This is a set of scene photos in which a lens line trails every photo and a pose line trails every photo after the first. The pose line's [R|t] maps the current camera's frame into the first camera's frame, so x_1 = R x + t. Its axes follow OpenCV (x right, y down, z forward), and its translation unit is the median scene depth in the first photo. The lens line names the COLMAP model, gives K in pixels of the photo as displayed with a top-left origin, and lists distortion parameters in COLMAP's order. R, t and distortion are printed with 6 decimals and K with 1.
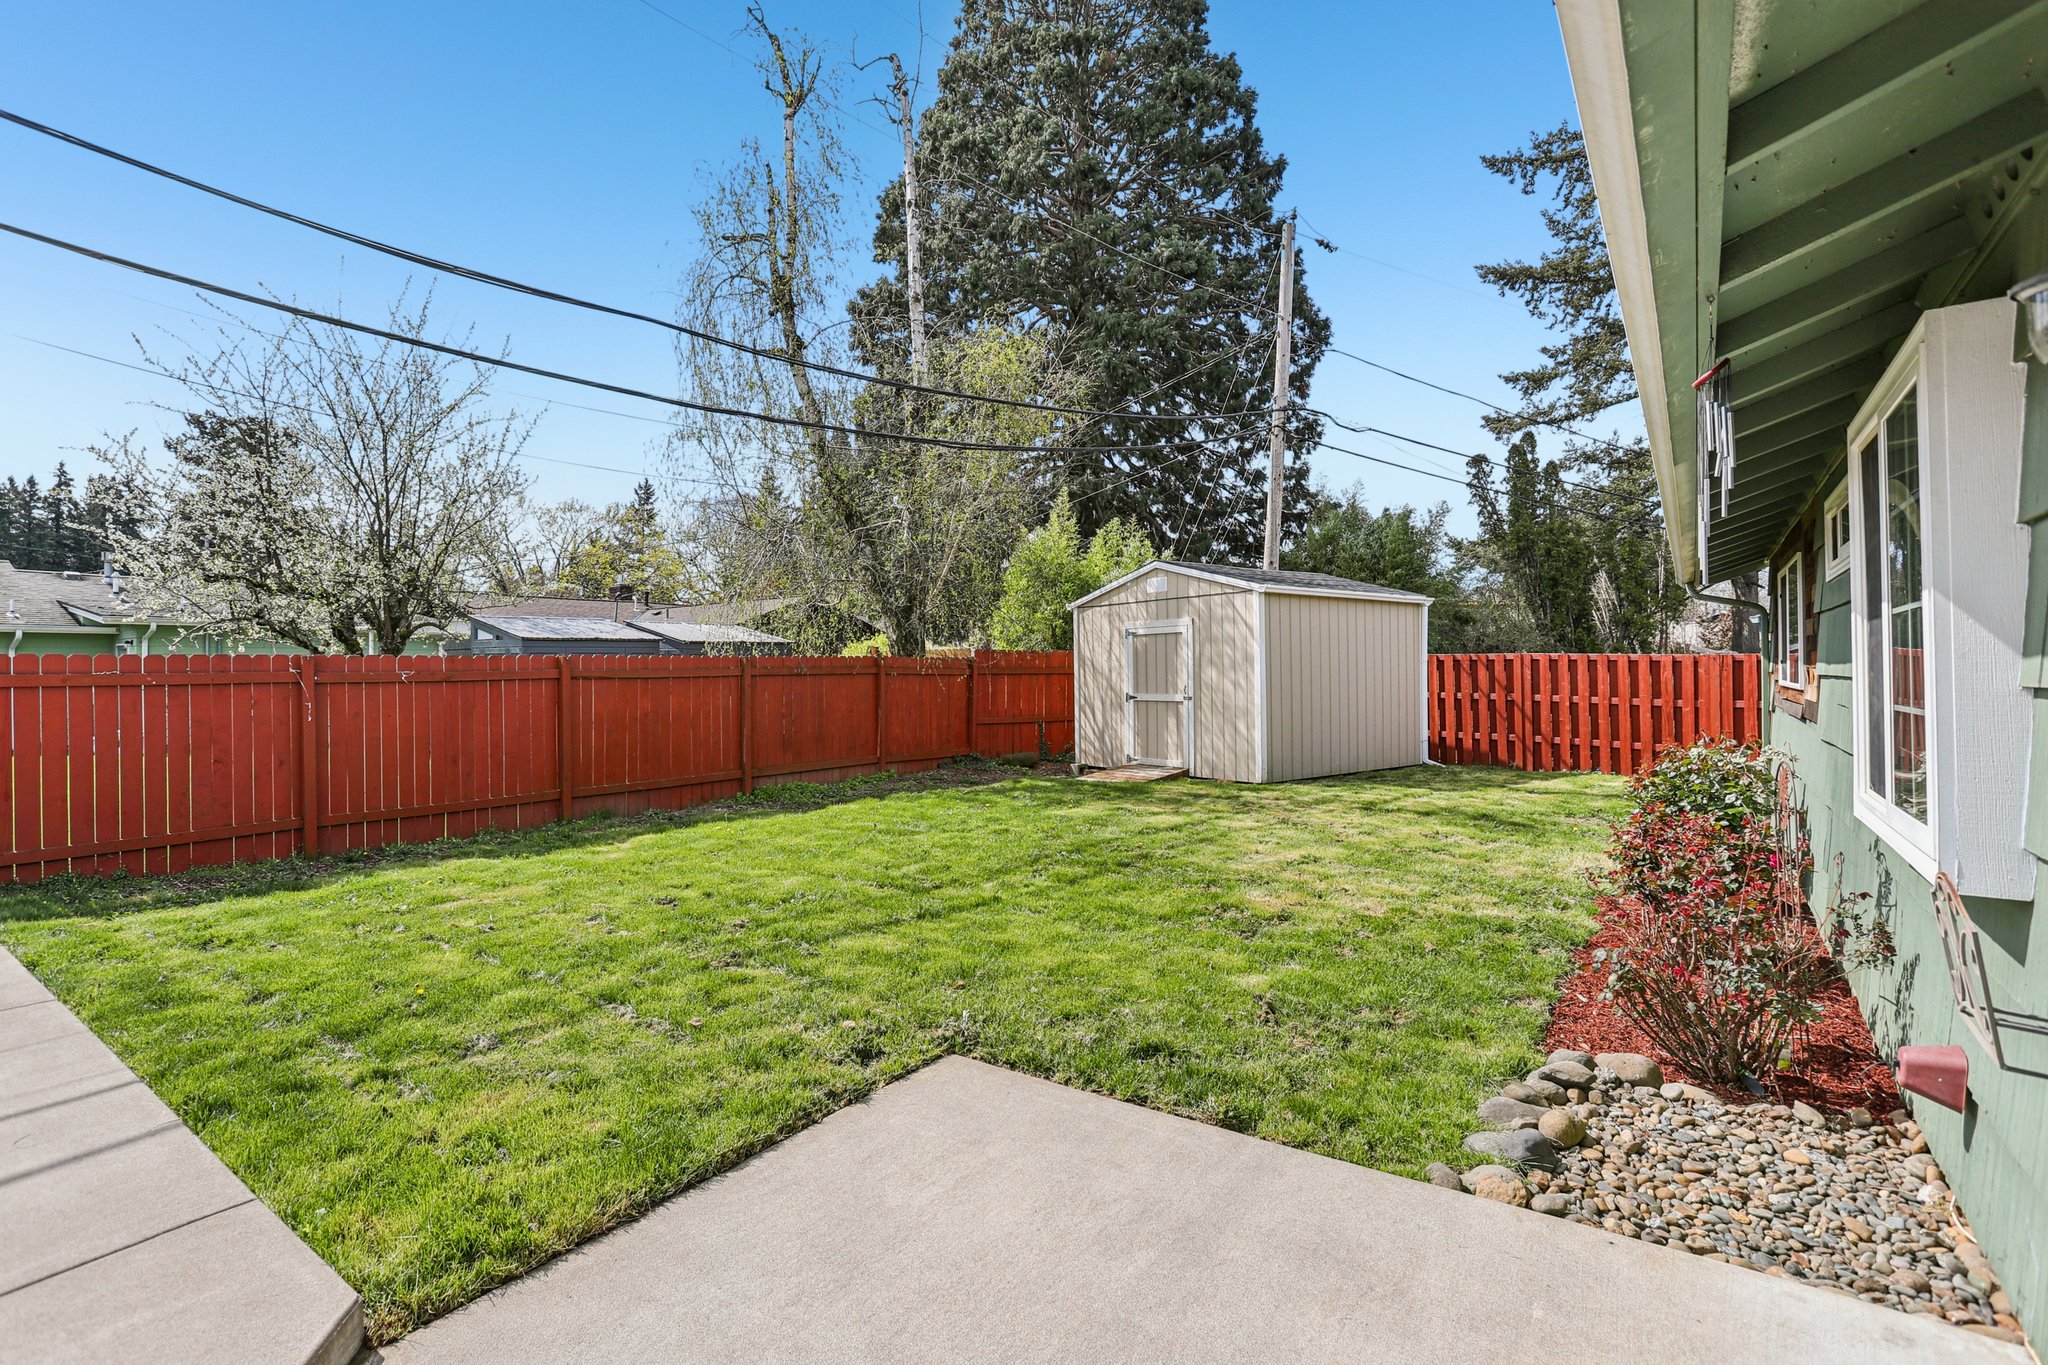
lens RADIAL K [[958.4, 0, 1024.5], [0, 958.4, 663.2], [0, 0, 1]] dist [-0.074669, 0.029447]
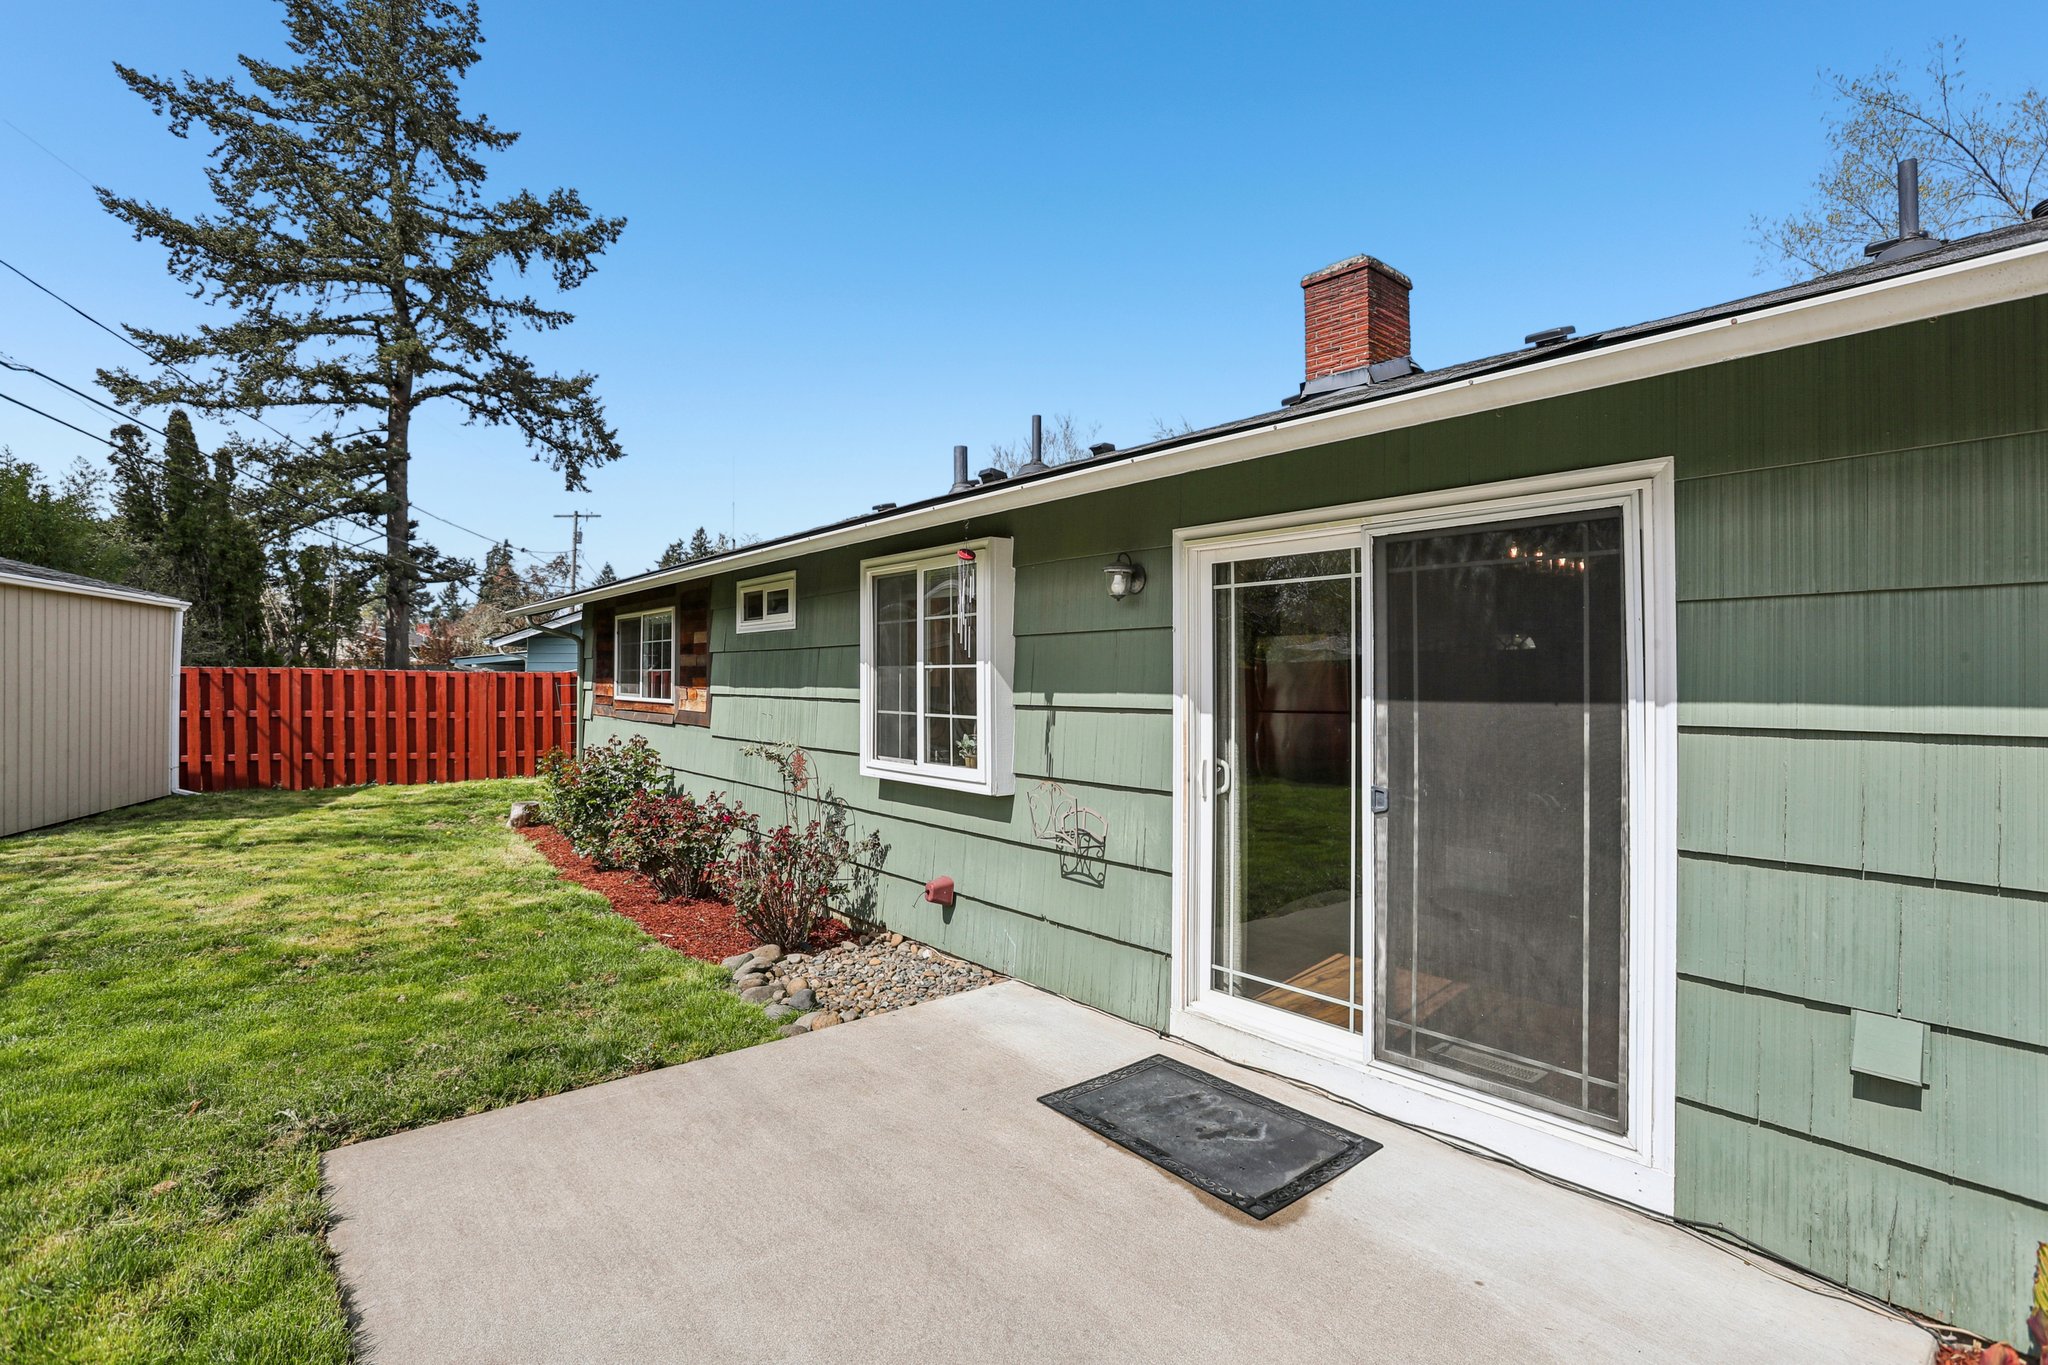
lens RADIAL K [[940.9, 0, 1016.4], [0, 940.9, 666.8], [0, 0, 1]] dist [-0.080392, 0.034874]
pose [[0.271697, 0.017112, 0.962231, -0.165271], [-0.009630, 0.999840, -0.015061, -0.004722], [-0.962335, -0.005174, 0.271818, 0.042133]]
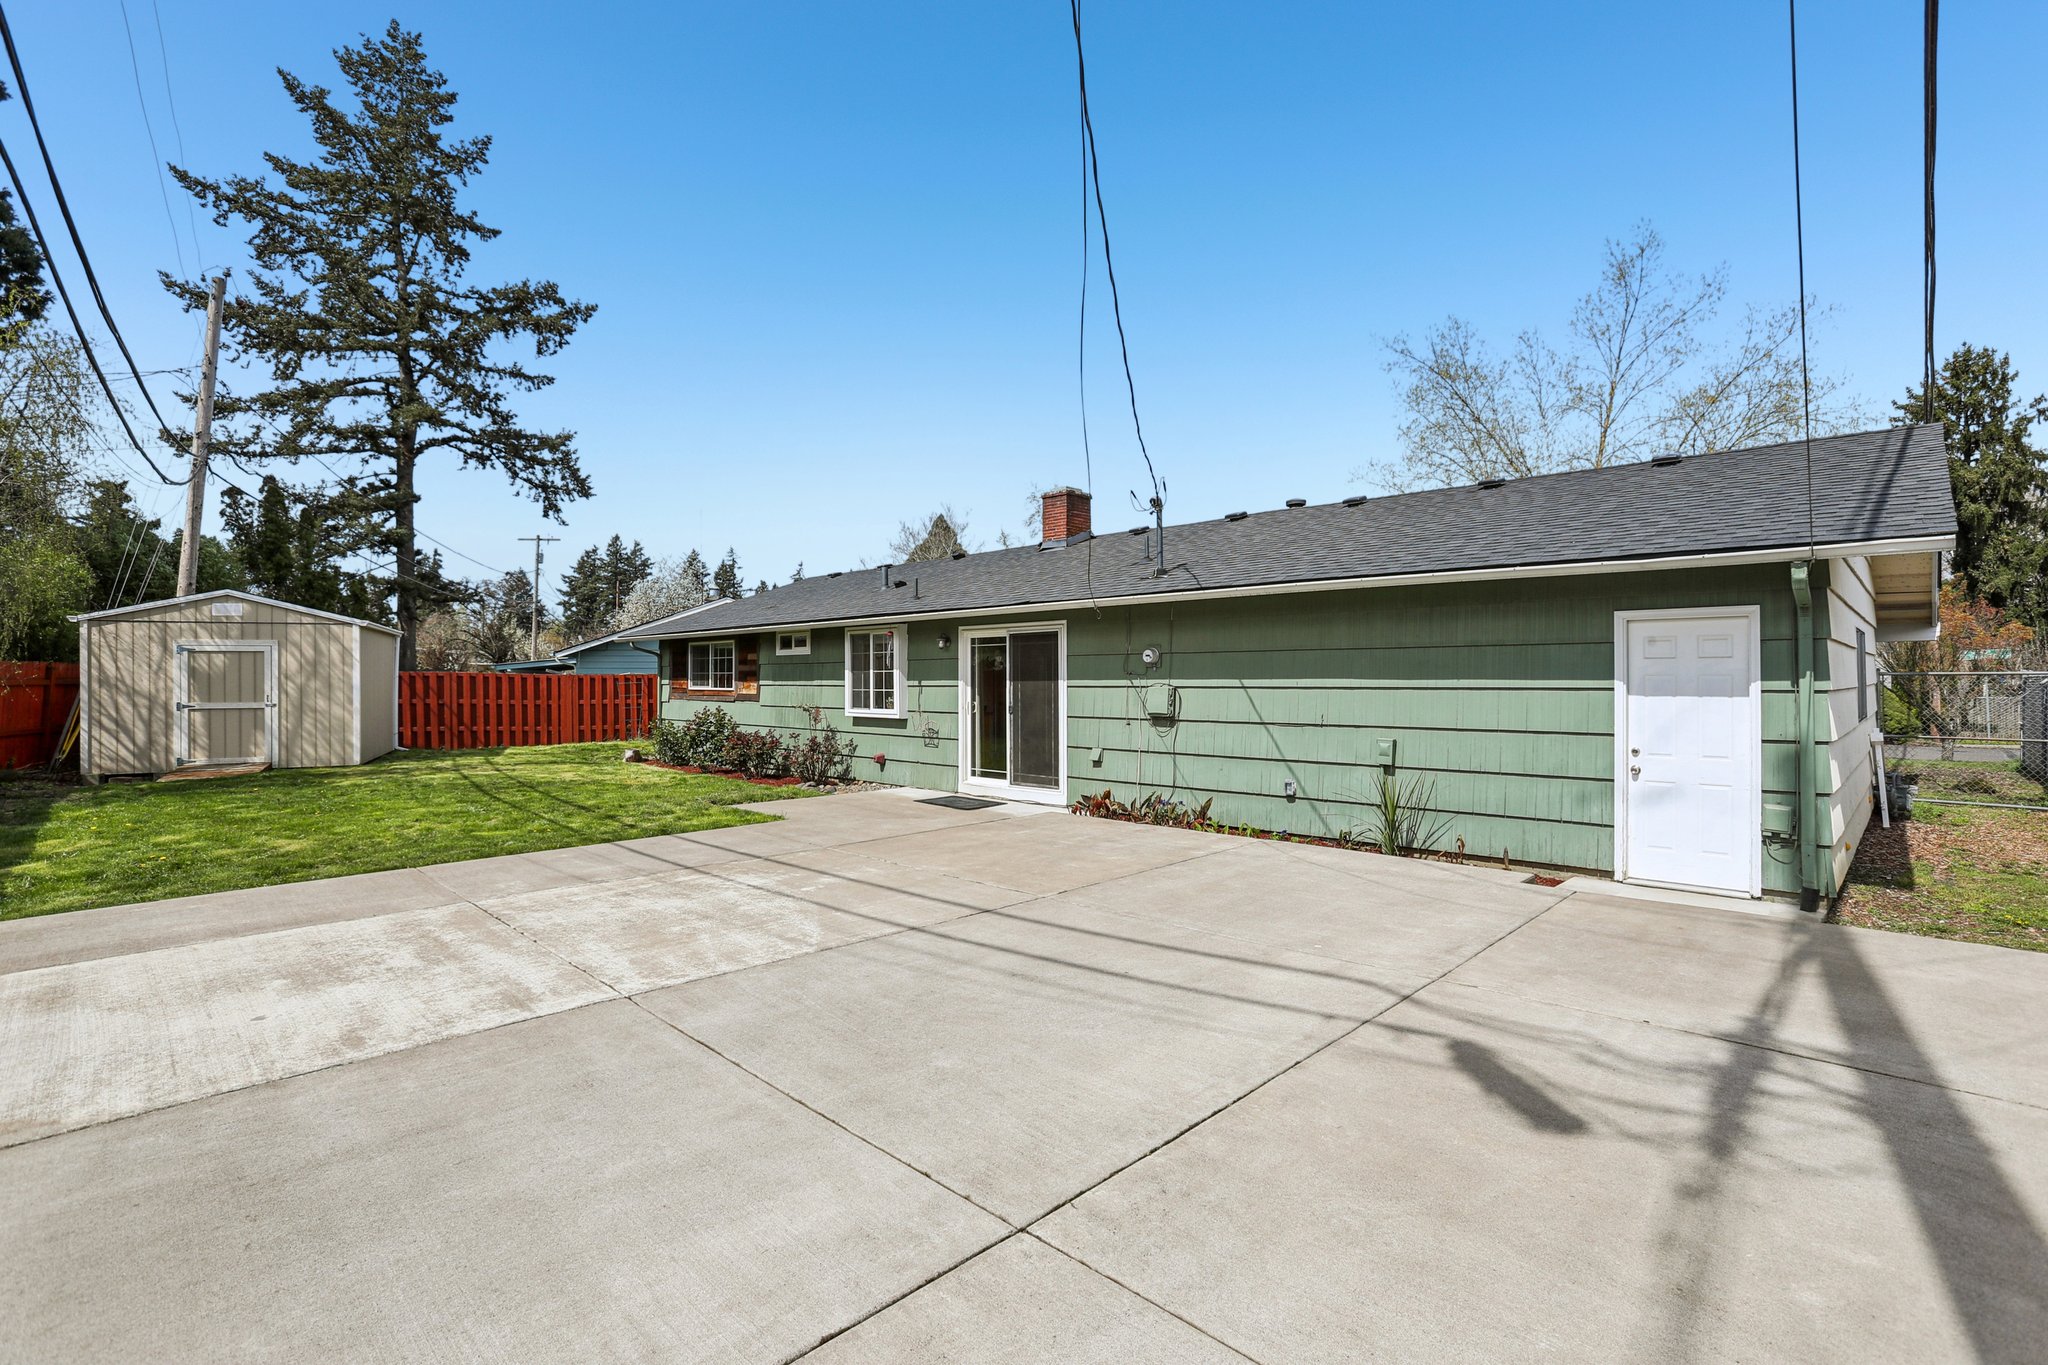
lens RADIAL K [[886.1, 0, 983.7], [0, 886.1, 678.8], [0, 0, 1]] dist [-0.055356, -0.000071]
pose [[0.205885, 0.007174, 0.978550, -0.681659], [-0.008094, 0.999951, -0.005627, 0.001865], [-0.978543, -0.006762, 0.205933, -0.119478]]
